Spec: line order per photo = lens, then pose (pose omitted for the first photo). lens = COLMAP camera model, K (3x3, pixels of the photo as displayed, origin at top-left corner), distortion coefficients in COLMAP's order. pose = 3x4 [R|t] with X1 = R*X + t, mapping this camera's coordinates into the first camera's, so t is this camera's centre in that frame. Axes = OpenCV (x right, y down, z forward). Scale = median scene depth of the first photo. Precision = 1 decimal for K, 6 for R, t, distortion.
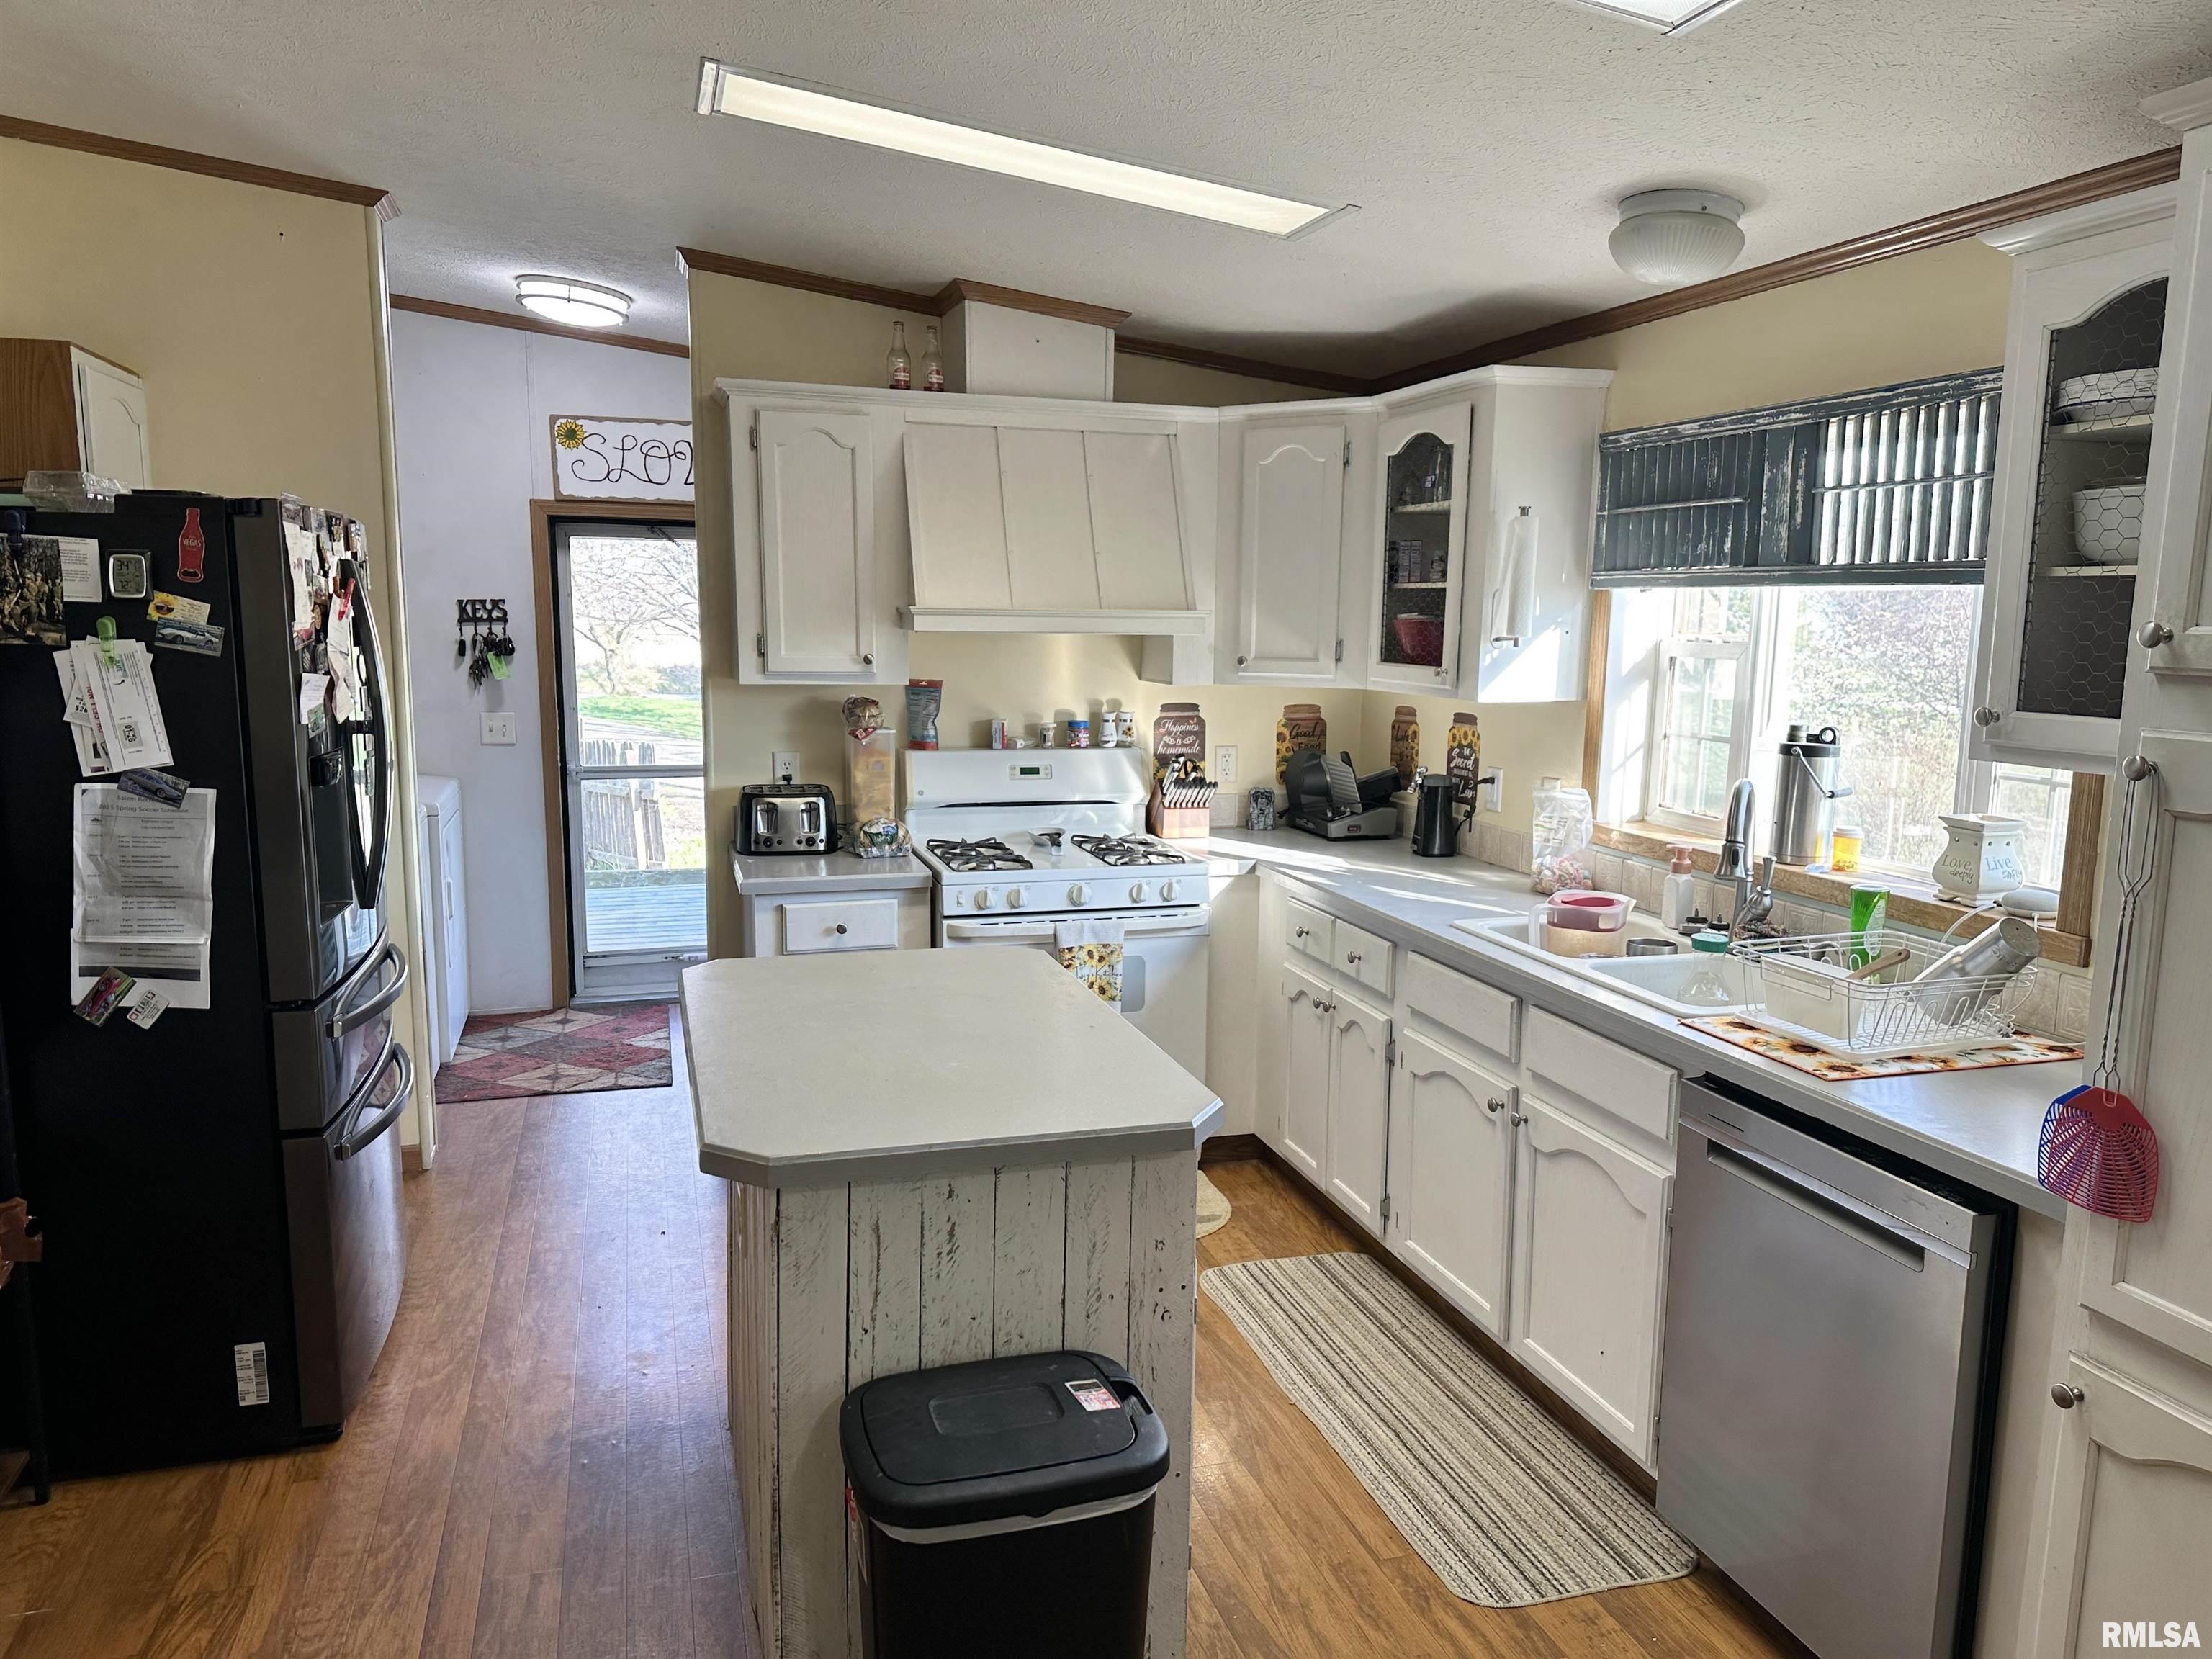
lens RADIAL K [[1562.0, 0, 1097.8], [0, 1562.0, 831.1], [0, 0, 1]] dist [0.091216, -0.108926]
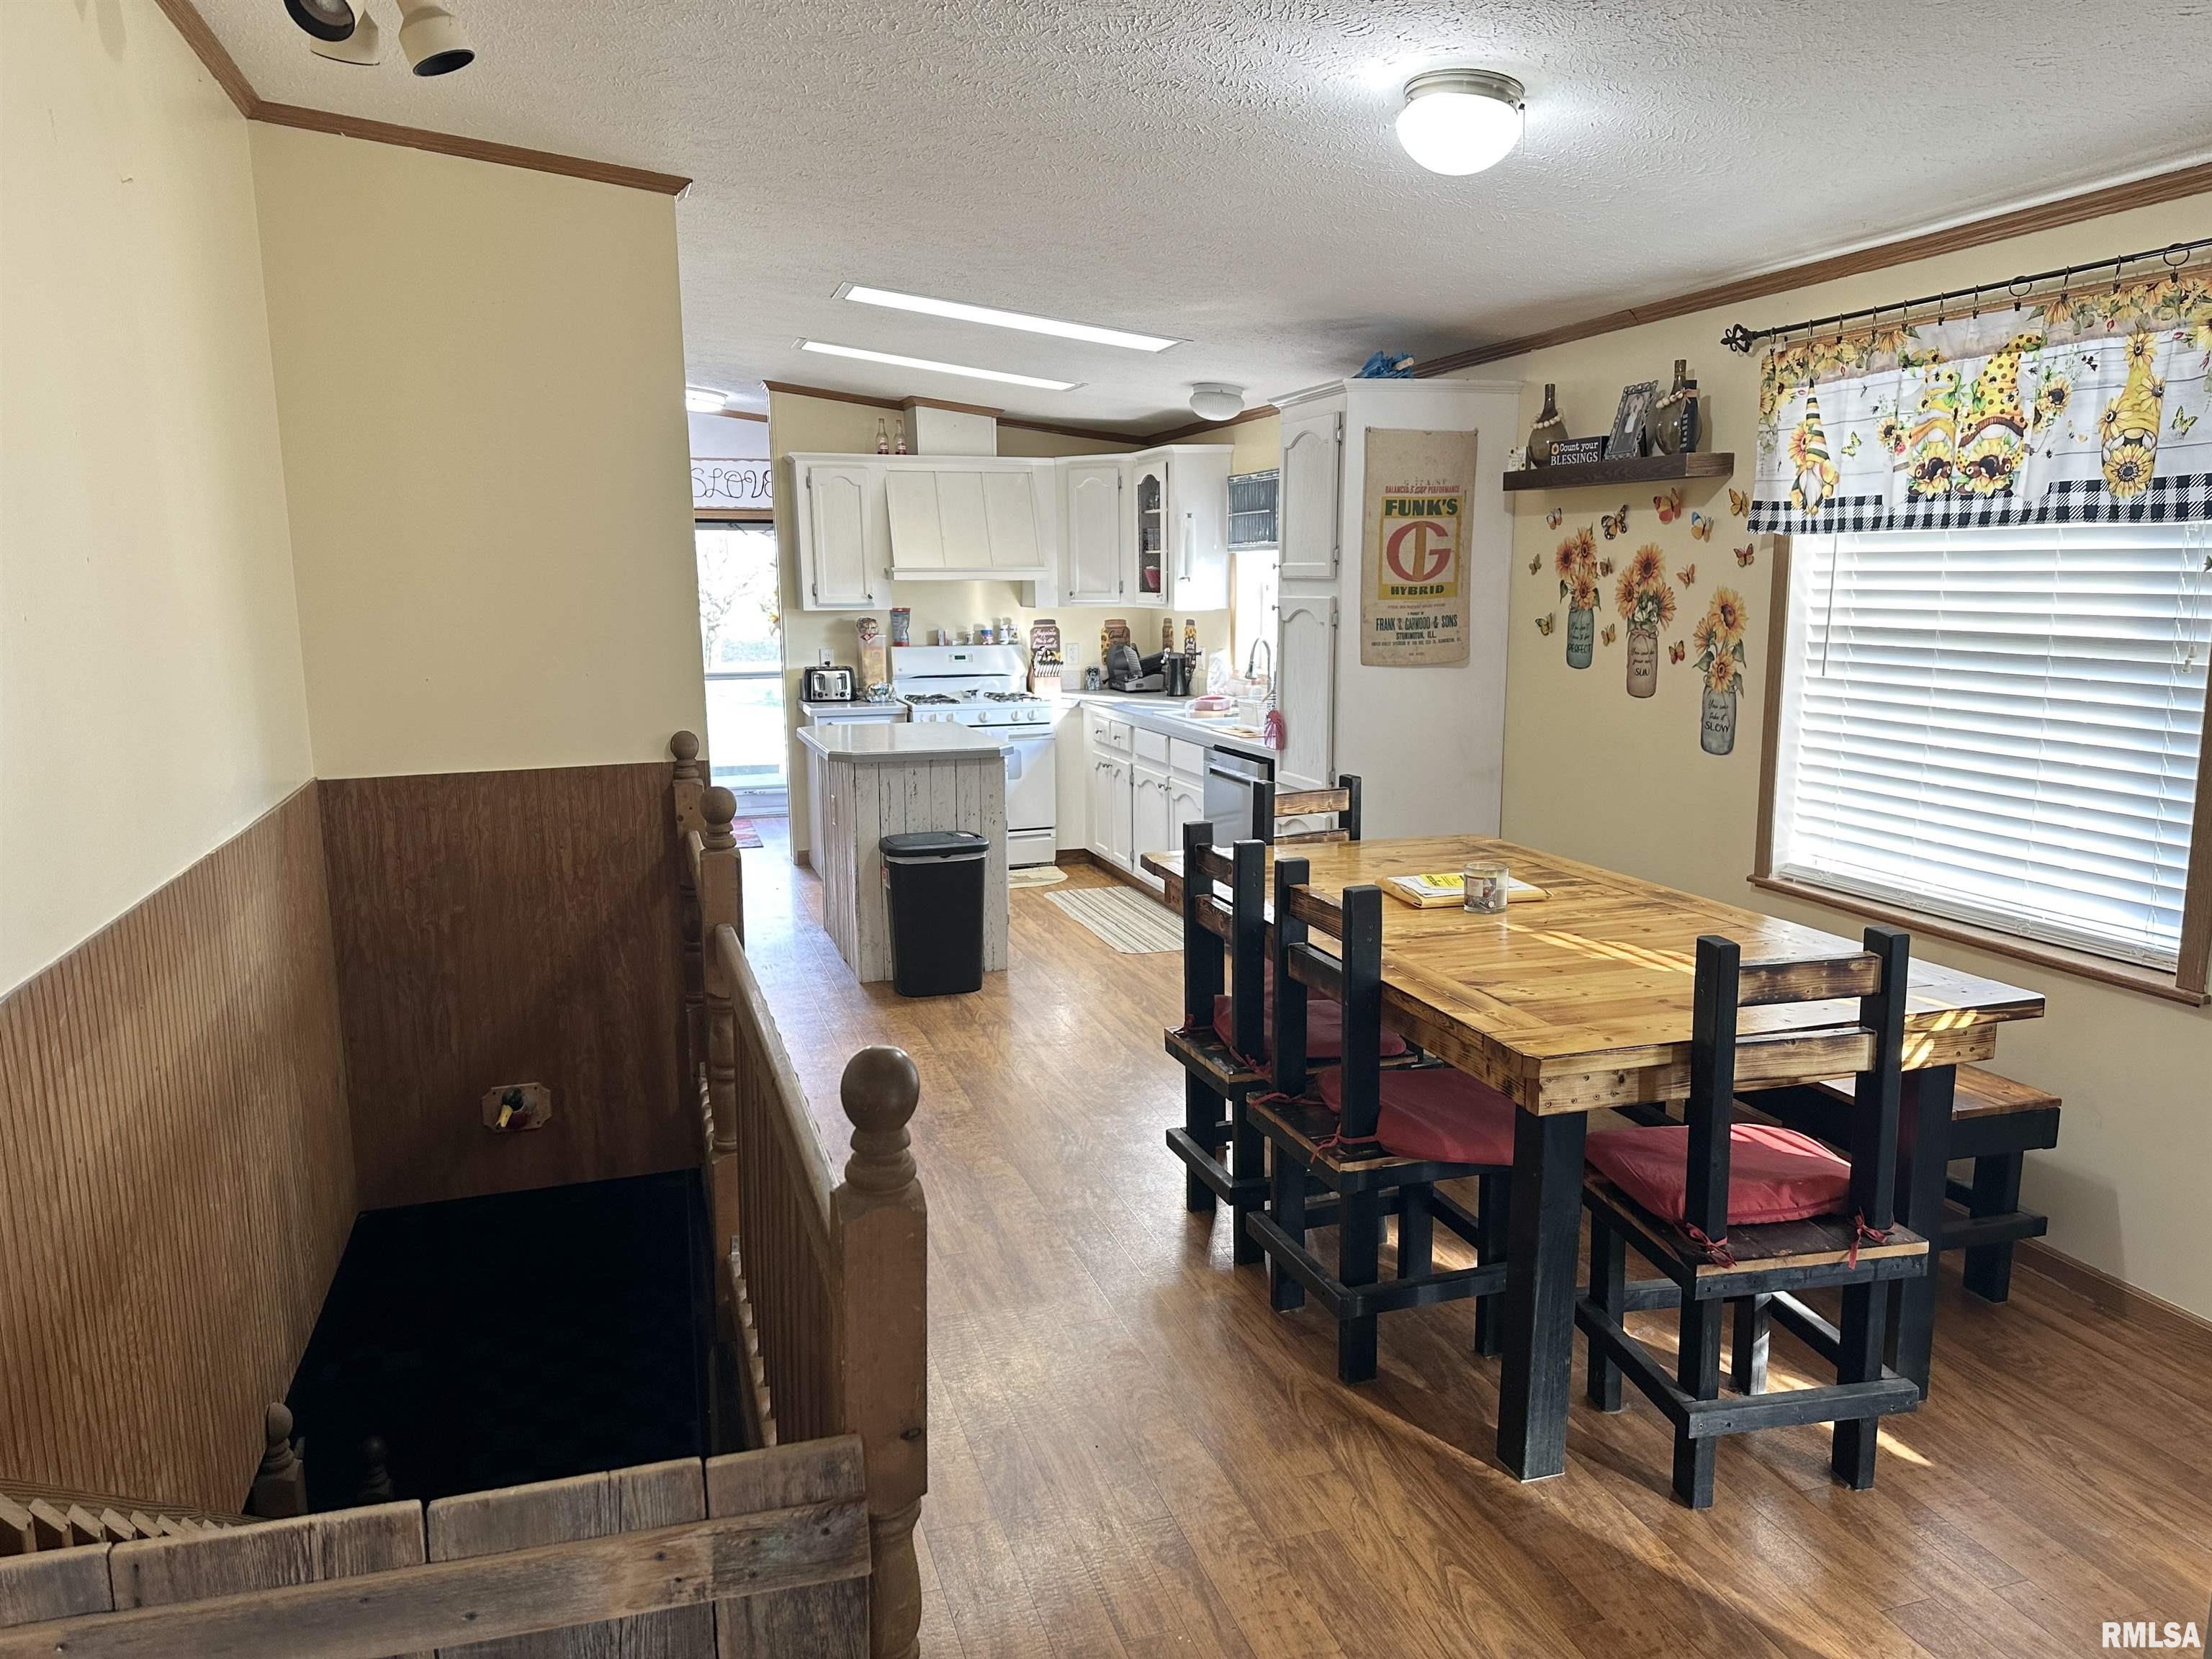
lens RADIAL K [[1562.0, 0, 1097.8], [0, 1562.0, 831.1], [0, 0, 1]] dist [0.091216, -0.108926]
pose [[0.999649, -0.024382, 0.010324, 0.097394], [0.024139, 0.999443, 0.023041, 0.131188], [-0.010880, -0.022784, 0.999681, -0.866324]]
